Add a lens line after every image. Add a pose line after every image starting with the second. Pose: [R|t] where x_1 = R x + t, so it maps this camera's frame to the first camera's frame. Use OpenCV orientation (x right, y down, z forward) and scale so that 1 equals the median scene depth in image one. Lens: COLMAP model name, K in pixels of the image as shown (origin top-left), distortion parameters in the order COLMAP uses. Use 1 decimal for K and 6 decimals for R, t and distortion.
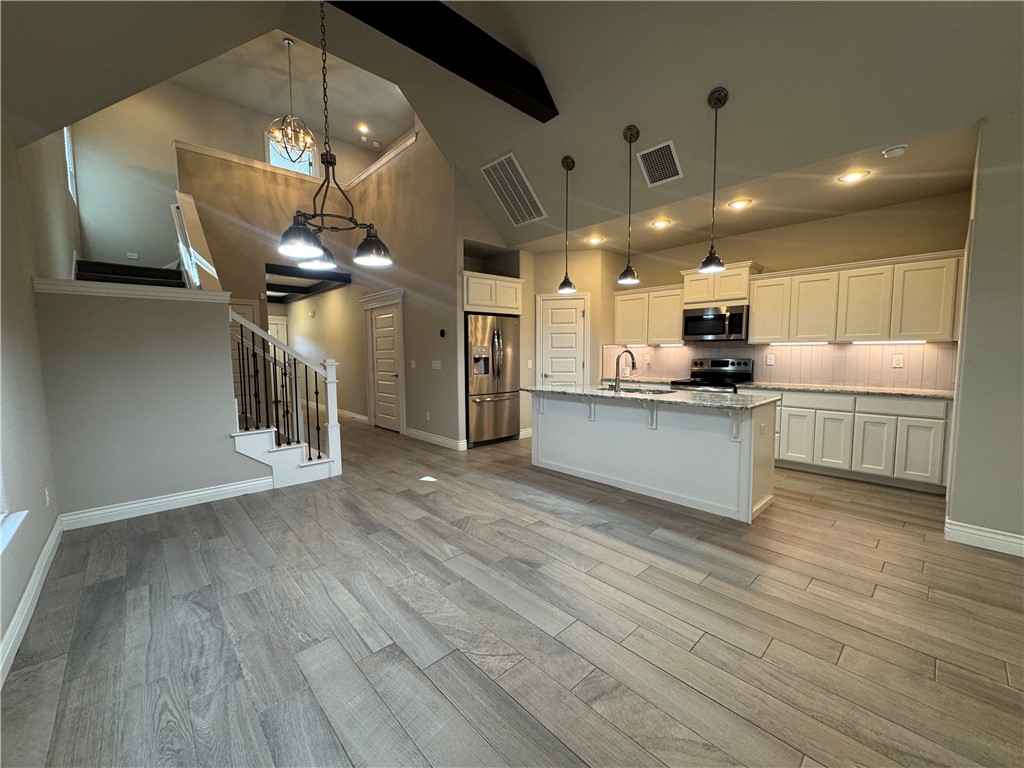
lens RADIAL K [[408.7, 0, 512.8], [0, 408.7, 384.3], [0, 0, 1]] dist [-0.004459, 0.000916]
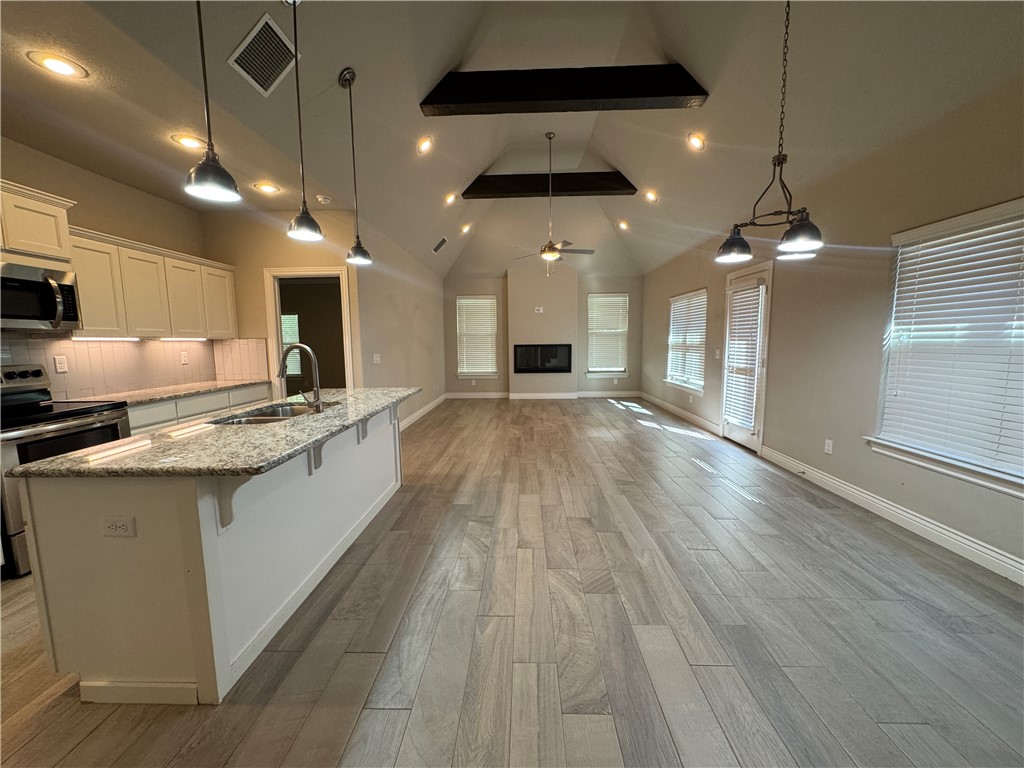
lens RADIAL K [[408.7, 0, 512.0], [0, 408.7, 384.1], [0, 0, 1]] dist [-0.004459, 0.000916]
pose [[-0.708496, -0.060696, 0.703100, -0.367450], [0.073340, 0.984567, 0.158897, -0.094770], [-0.701893, 0.164143, -0.693111, 1.154245]]
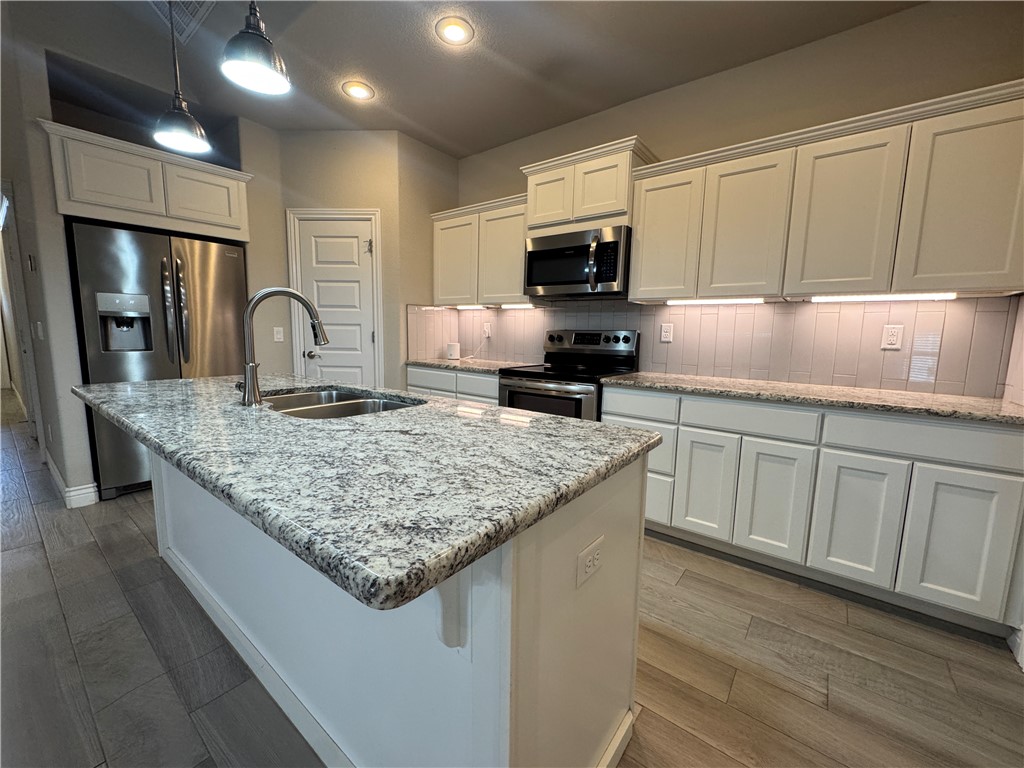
lens RADIAL K [[408.7, 0, 511.5], [0, 408.7, 384.7], [0, 0, 1]] dist [-0.004459, 0.000916]
pose [[0.987282, 0.001757, 0.158968, 0.402464], [-0.010508, 0.998474, 0.054222, -0.020302], [-0.158631, -0.055203, 0.985794, 0.578340]]
